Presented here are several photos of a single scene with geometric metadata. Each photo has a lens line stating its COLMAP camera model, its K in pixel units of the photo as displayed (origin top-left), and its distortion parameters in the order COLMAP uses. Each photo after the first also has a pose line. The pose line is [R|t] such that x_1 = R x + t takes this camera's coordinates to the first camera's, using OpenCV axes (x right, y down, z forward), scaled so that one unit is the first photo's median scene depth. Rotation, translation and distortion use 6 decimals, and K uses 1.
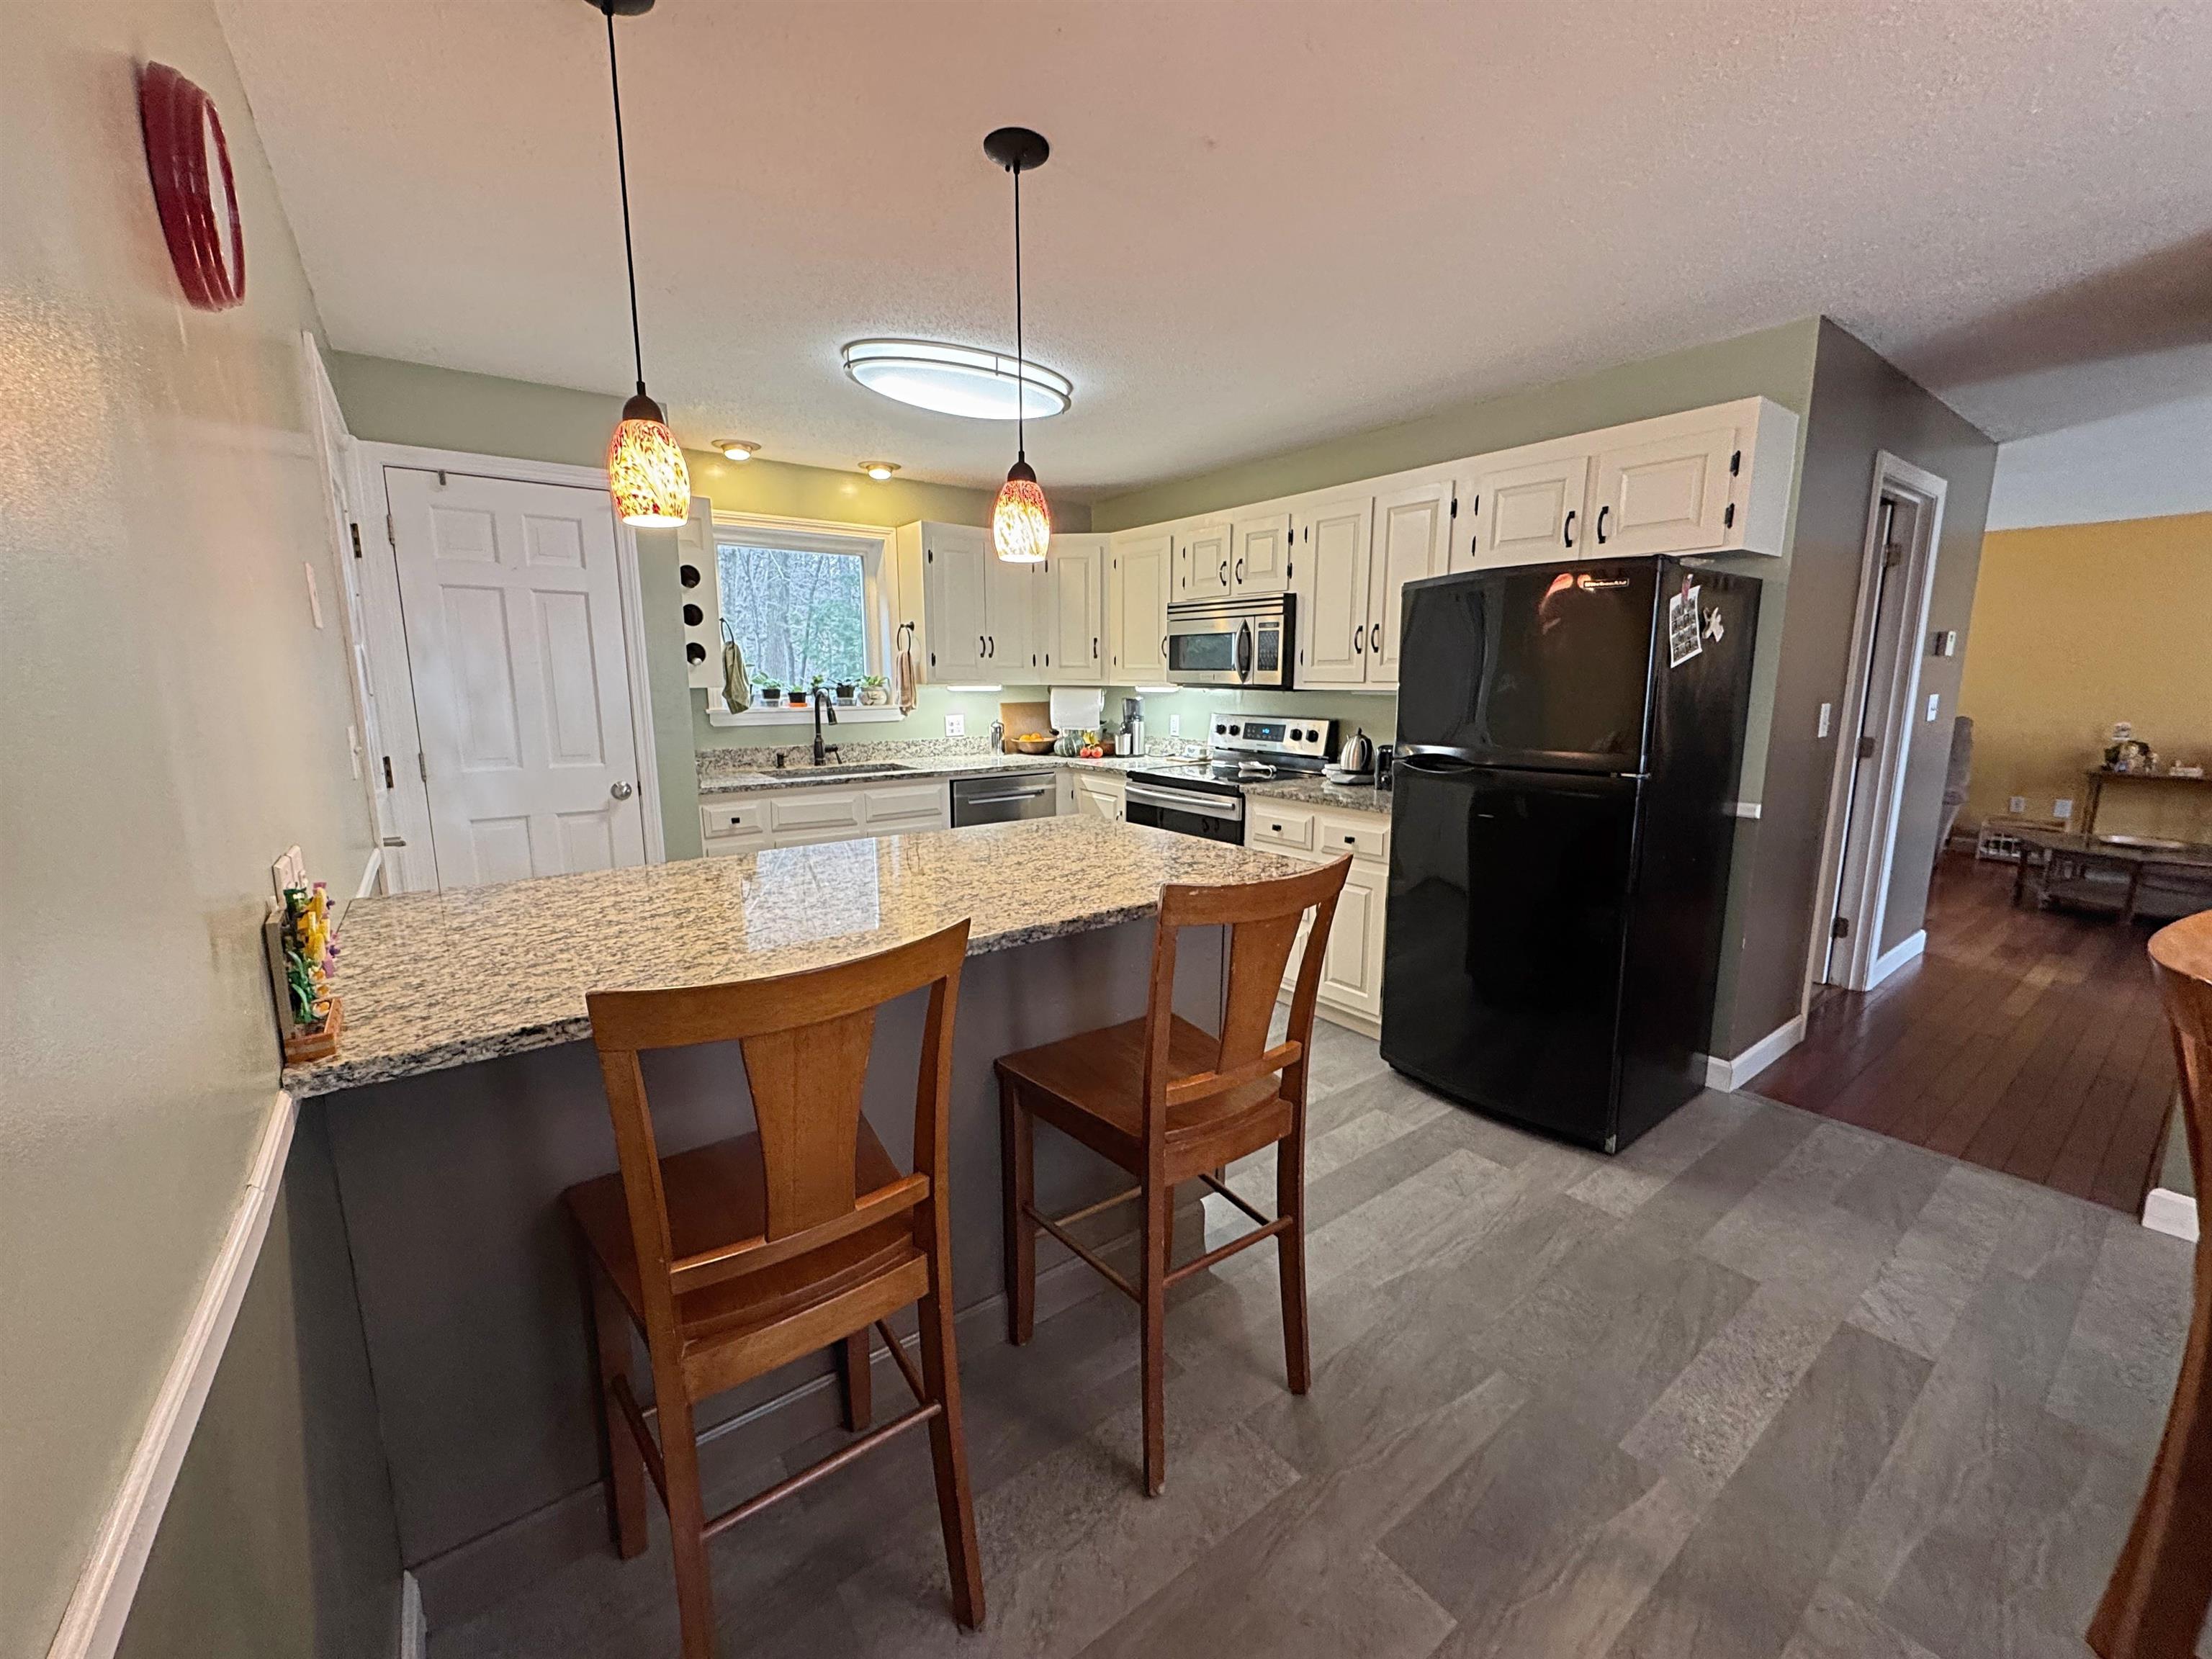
lens RADIAL K [[883.0, 0, 1102.3], [0, 883.0, 826.8], [0, 0, 1]] dist [-0.001857, -0.000117]
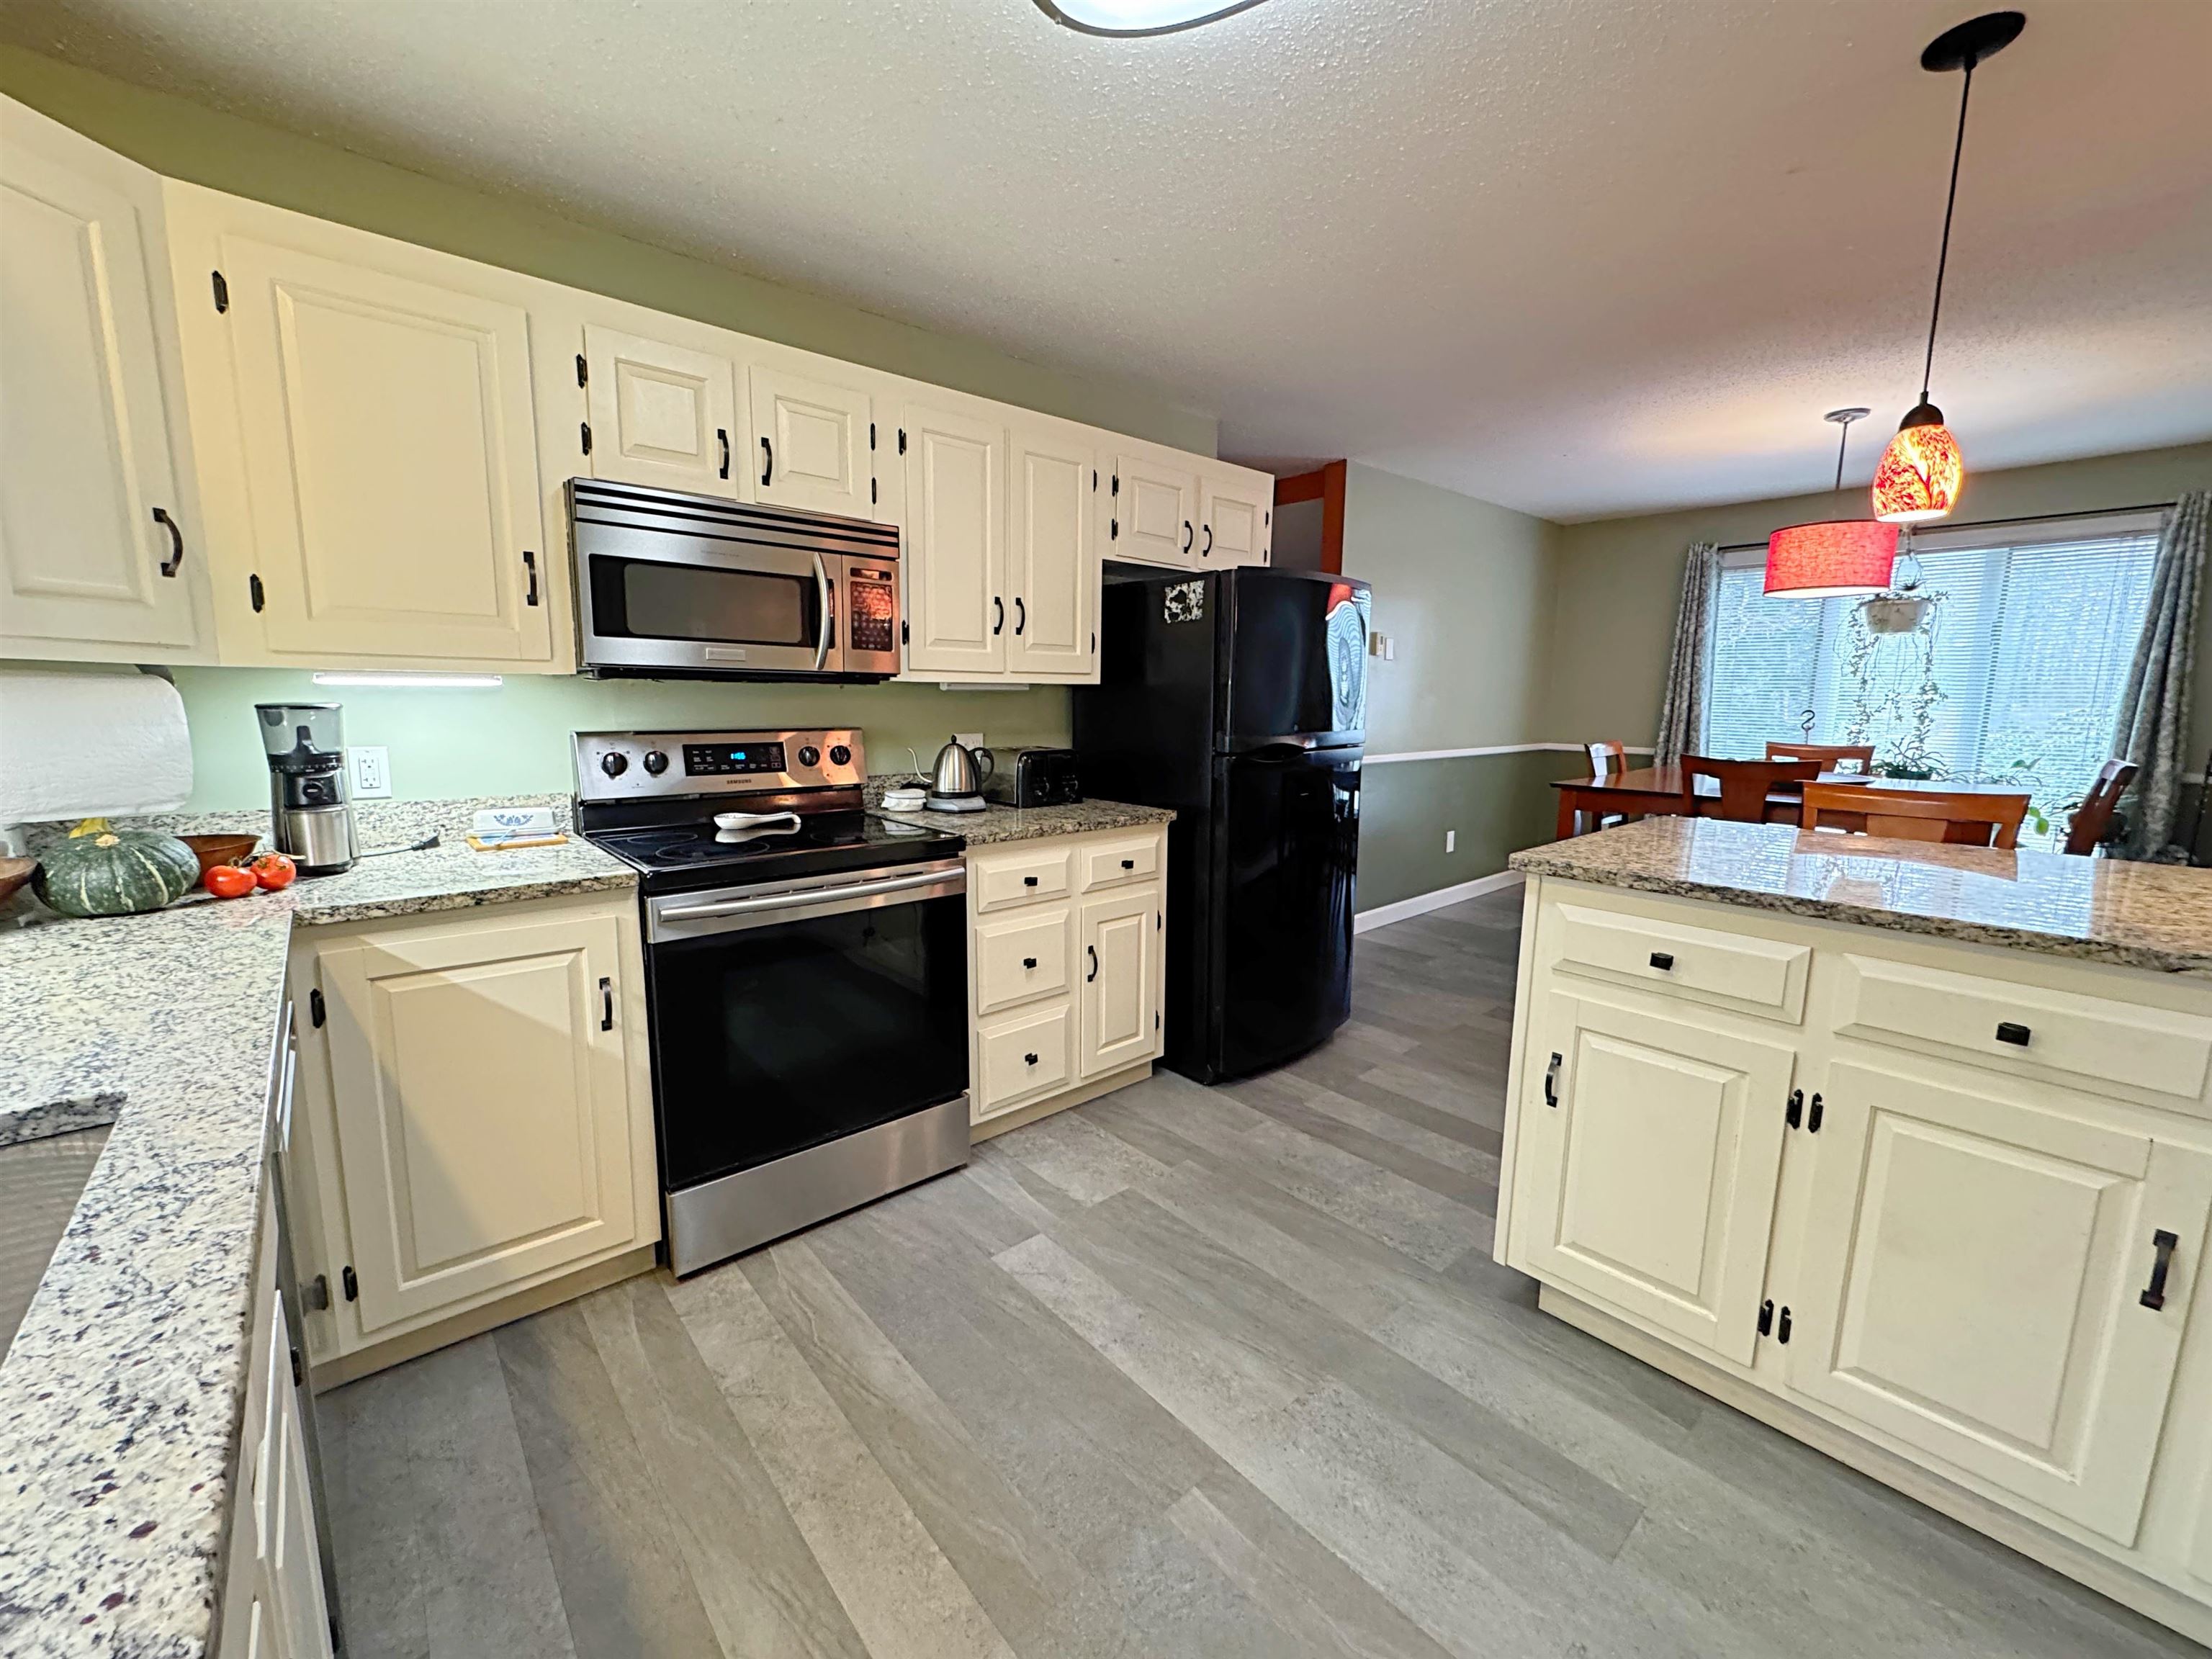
lens RADIAL K [[883.0, 0, 1102.3], [0, 883.0, 826.8], [0, 0, 1]] dist [-0.001857, -0.000117]
pose [[-0.084628, -0.150454, 0.984988, -0.424666], [0.156959, 0.974180, 0.162288, -0.127592], [-0.983973, 0.168337, -0.058828, 0.867298]]
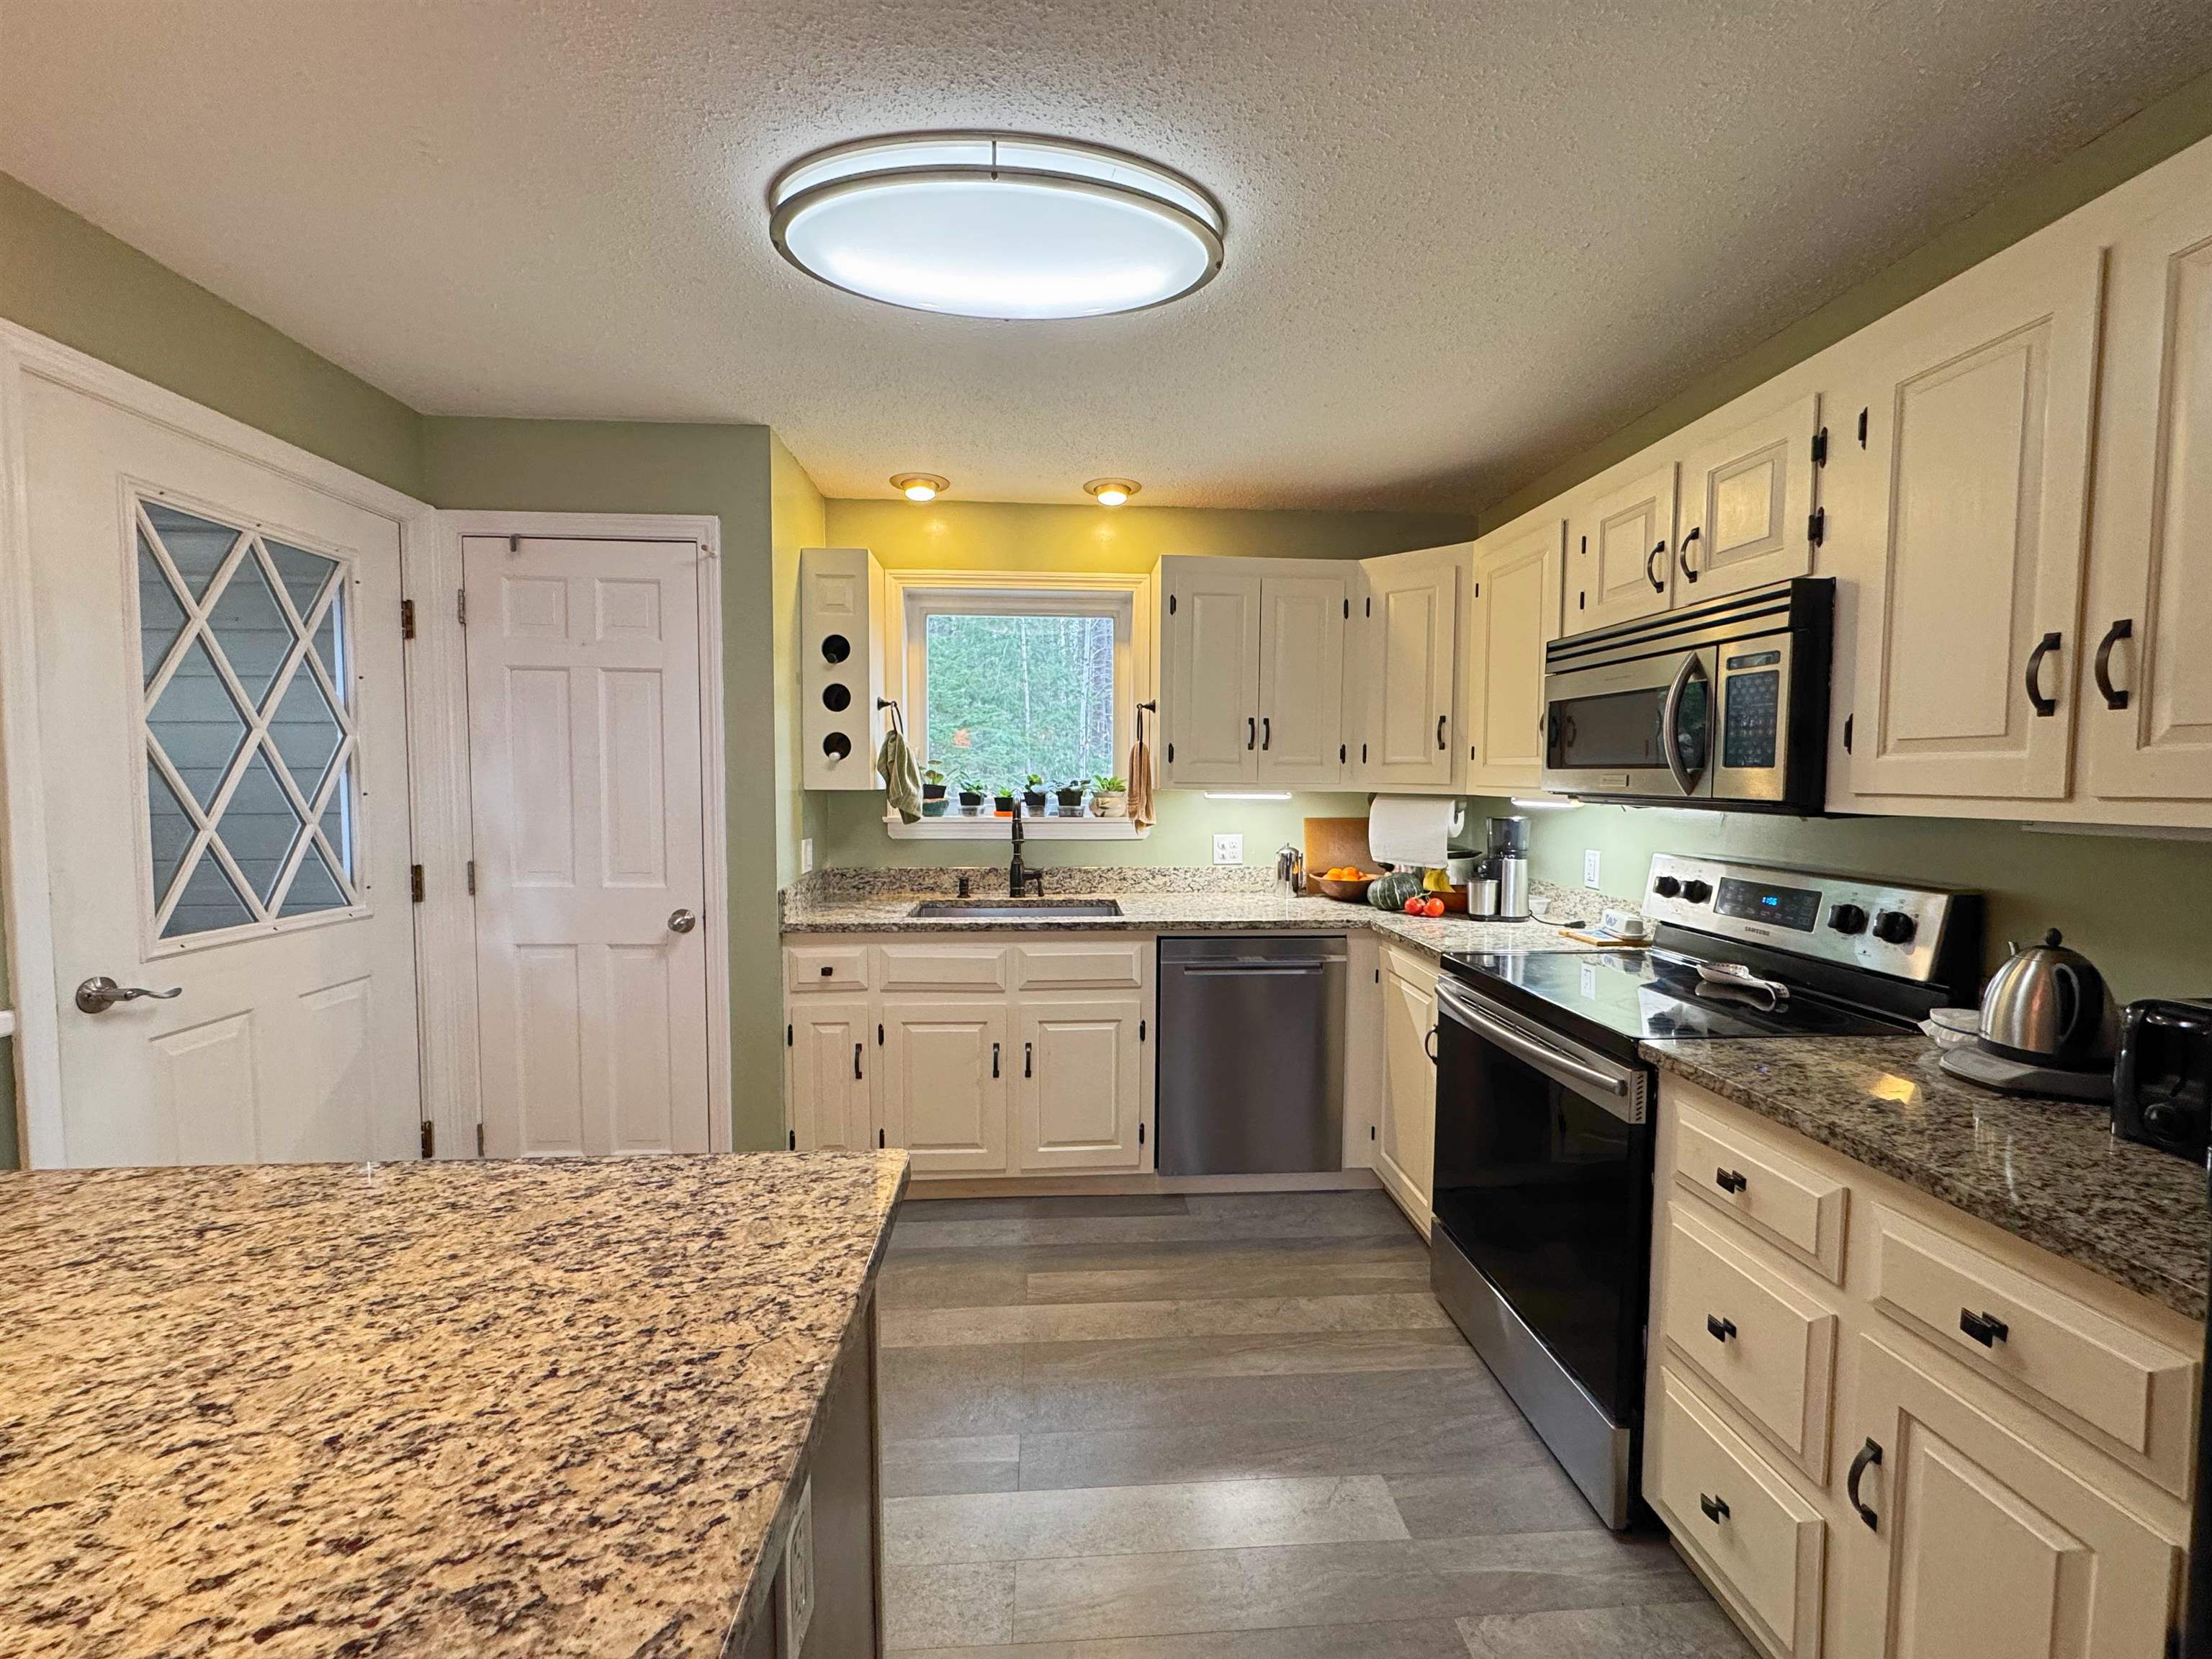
lens RADIAL K [[883.0, 0, 1102.3], [0, 883.0, 826.8], [0, 0, 1]] dist [-0.001857, -0.000117]
pose [[0.839134, 0.035217, -0.542783, 0.151903], [-0.097687, 0.991434, -0.086695, -0.078681], [0.535080, 0.125772, 0.835386, 0.467767]]
